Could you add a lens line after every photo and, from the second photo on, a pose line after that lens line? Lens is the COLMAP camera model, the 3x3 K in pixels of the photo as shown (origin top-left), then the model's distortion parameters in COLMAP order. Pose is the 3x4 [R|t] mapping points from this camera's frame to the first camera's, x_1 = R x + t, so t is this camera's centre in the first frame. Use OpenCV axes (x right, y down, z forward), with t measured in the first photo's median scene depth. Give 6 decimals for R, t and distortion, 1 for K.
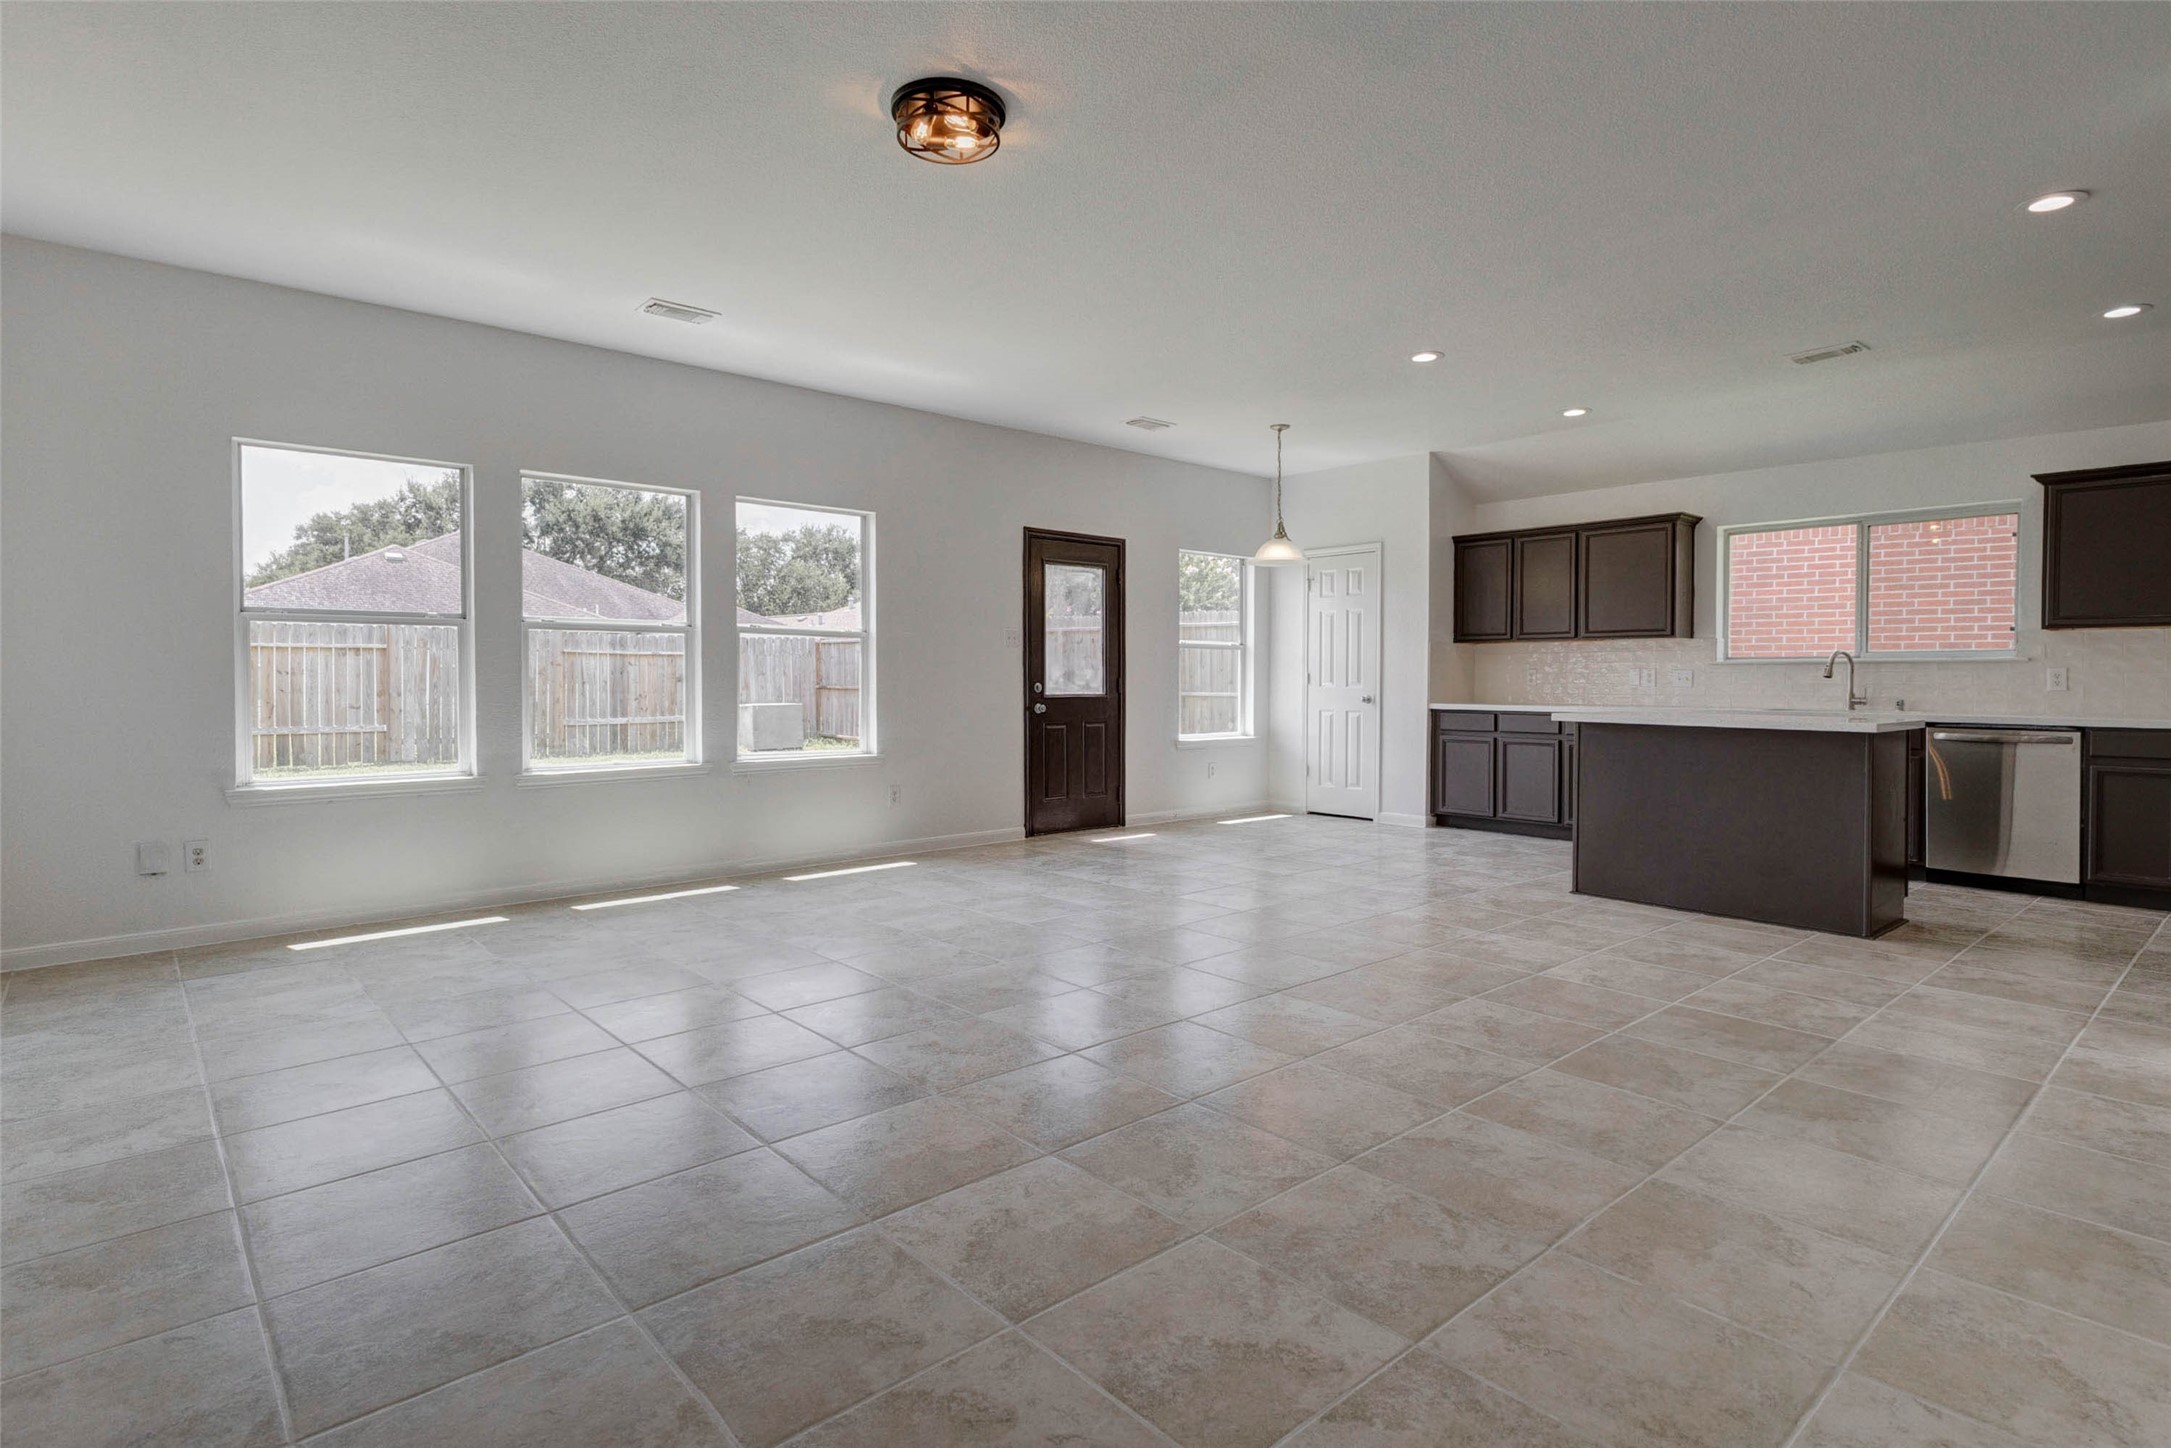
lens RADIAL K [[1094.4, 0, 1080.6], [0, 1094.4, 706.1], [0, 0, 1]] dist [0.003194, 0.000493]
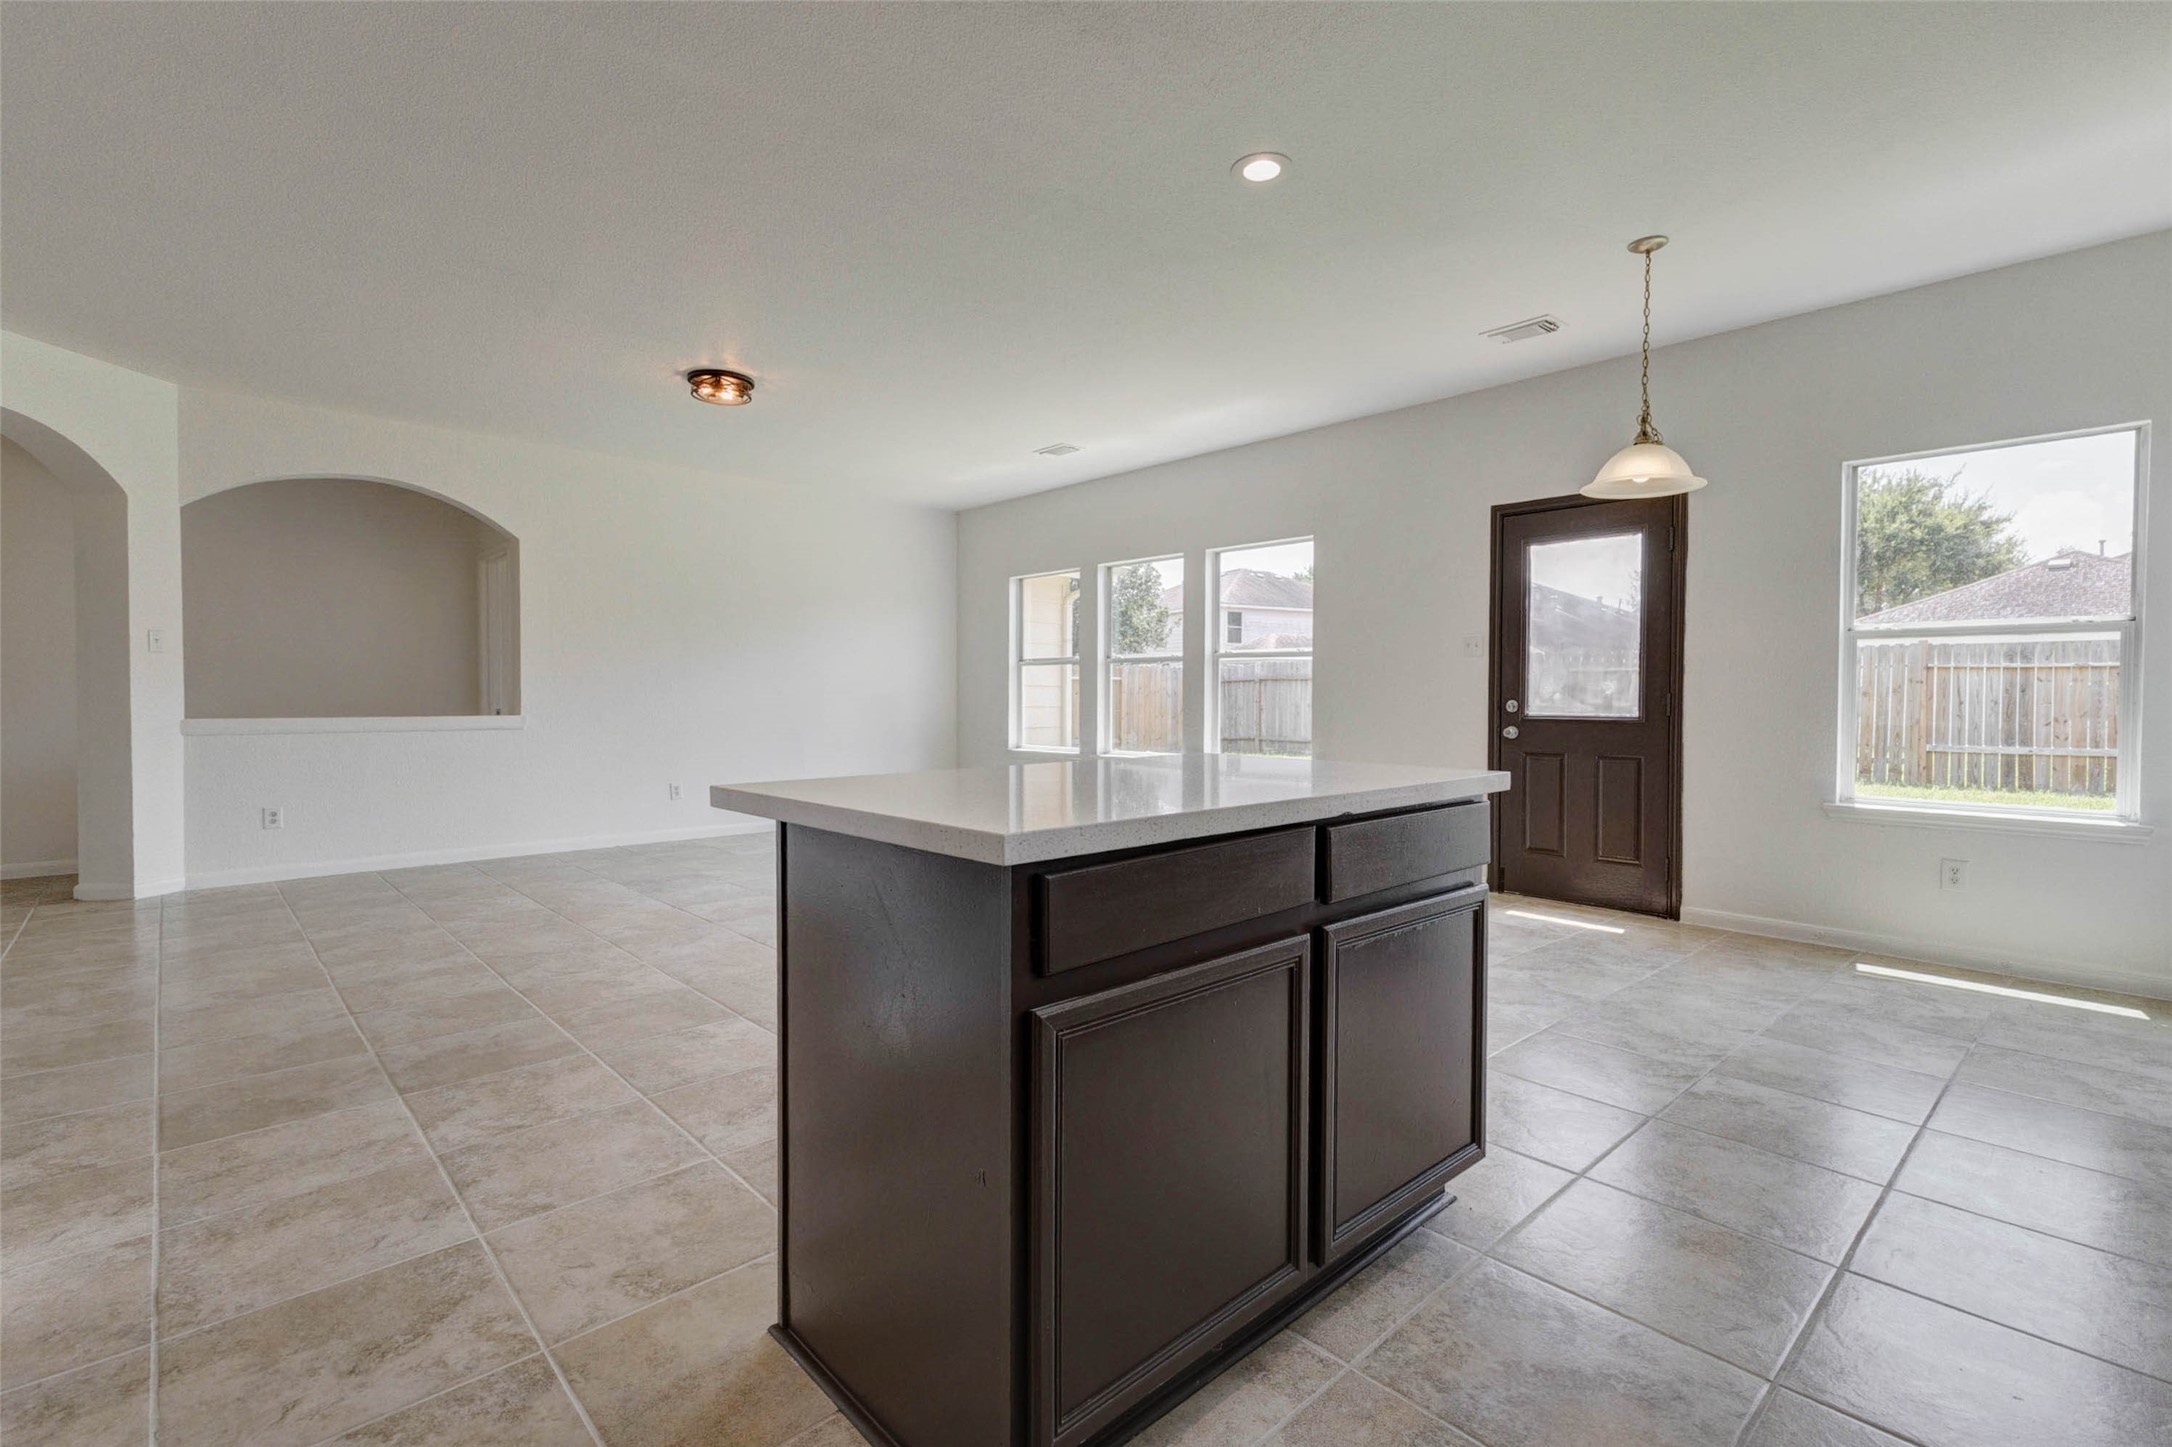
lens RADIAL K [[985.4, 0, 1081.6], [0, 985.4, 721.1], [0, 0, 1]] dist [0.009907, -0.000303]
pose [[0.027895, 0.022624, -0.999355, 0.657430], [-0.026241, 0.999416, 0.021893, -0.013418], [0.999266, 0.025614, 0.028473, 0.666224]]
